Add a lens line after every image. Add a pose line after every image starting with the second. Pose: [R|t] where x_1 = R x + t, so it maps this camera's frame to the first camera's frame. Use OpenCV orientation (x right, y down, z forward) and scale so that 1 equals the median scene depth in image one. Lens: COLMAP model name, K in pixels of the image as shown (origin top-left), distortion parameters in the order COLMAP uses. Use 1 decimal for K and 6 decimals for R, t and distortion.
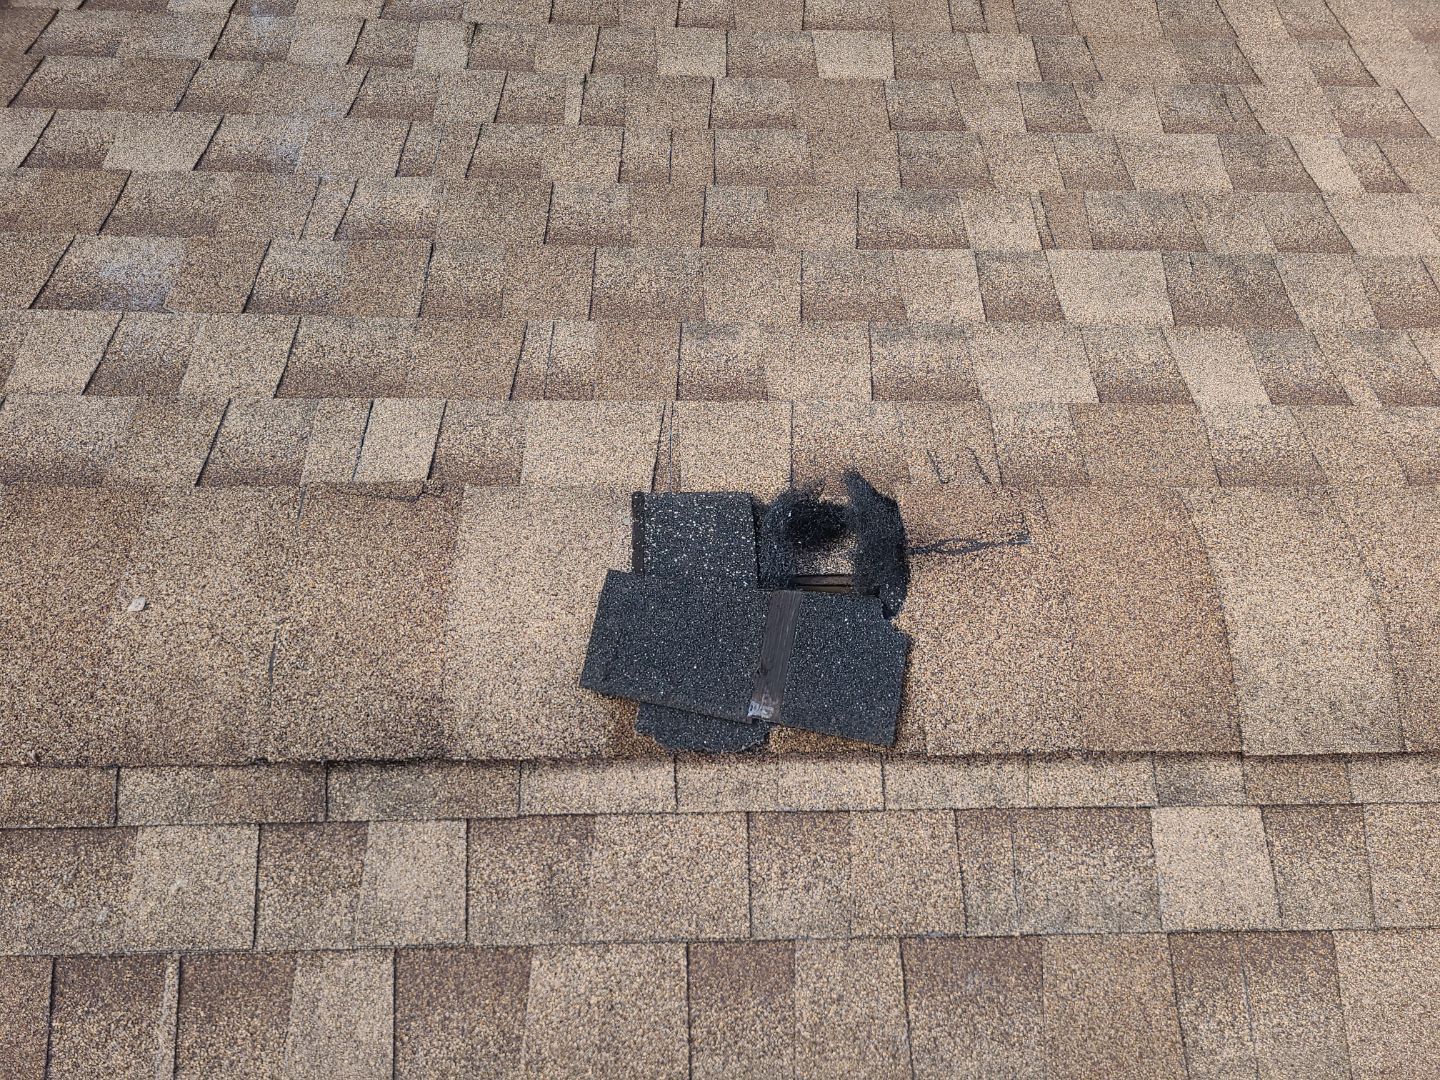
lens RADIAL K [[1087.5, 0, 720.0], [0, 1087.5, 540.0], [0, 0, 1]] dist [0.040457, -0.034068]
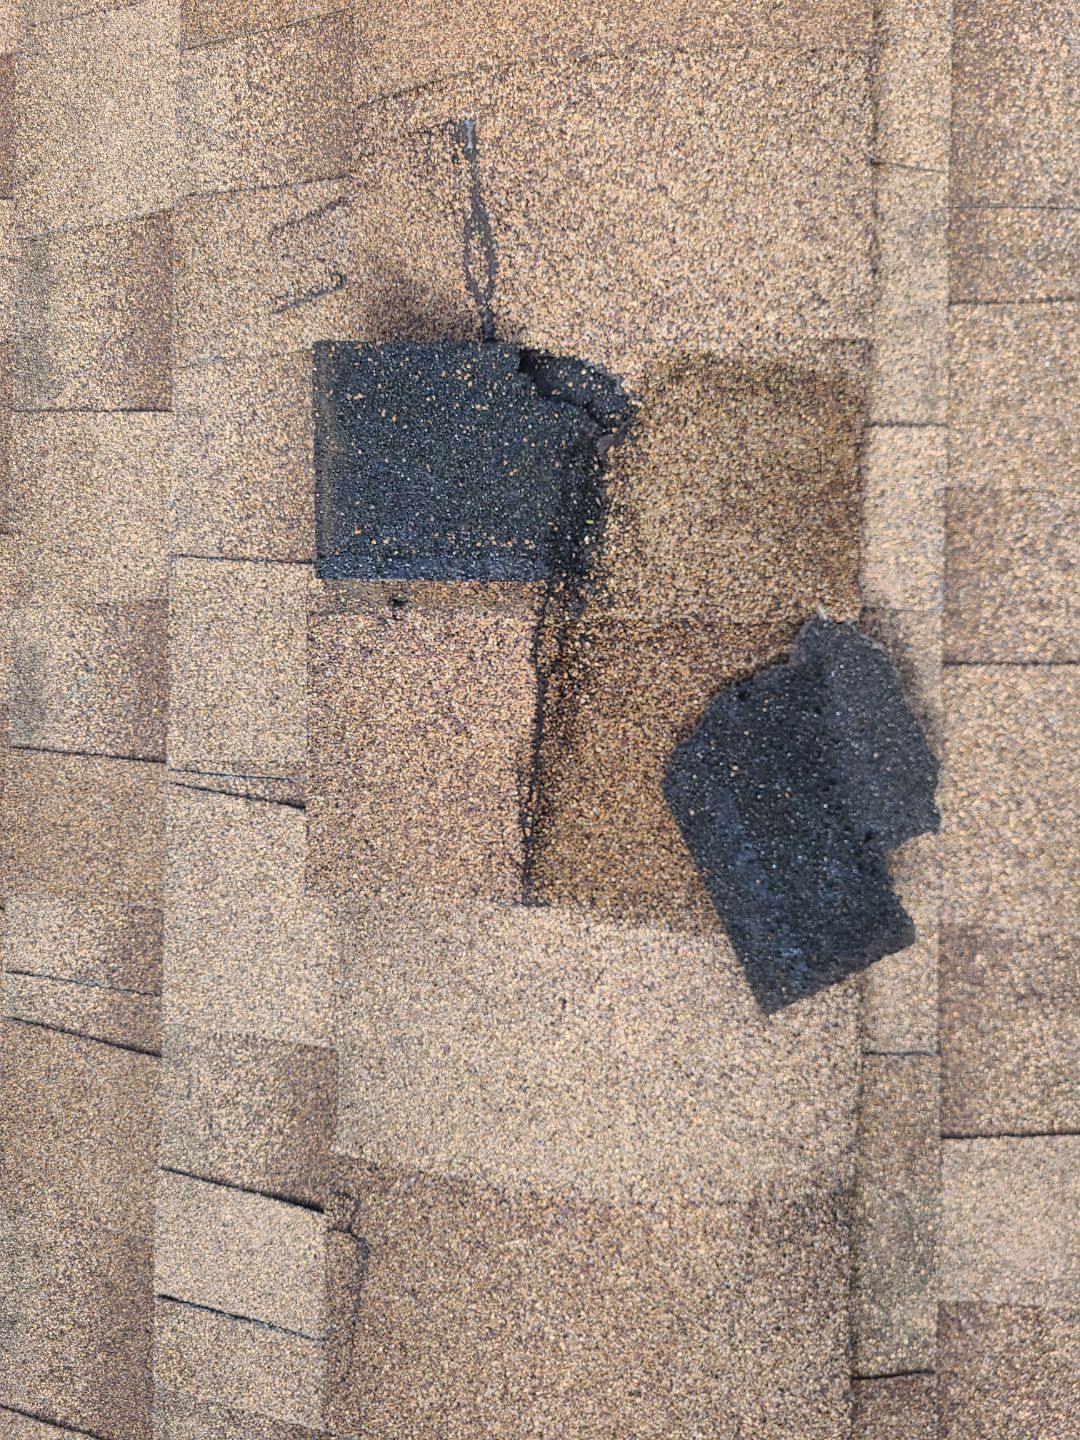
lens RADIAL K [[1084.6, 0, 544.3], [0, 1084.6, 707.7], [0, 0, 1]] dist [0.049345, -0.043848]
pose [[0.024735, -0.999009, -0.037004, 0.016774], [0.962980, 0.013871, 0.269214, -0.106222], [-0.268434, -0.042293, 0.962369, 0.468382]]
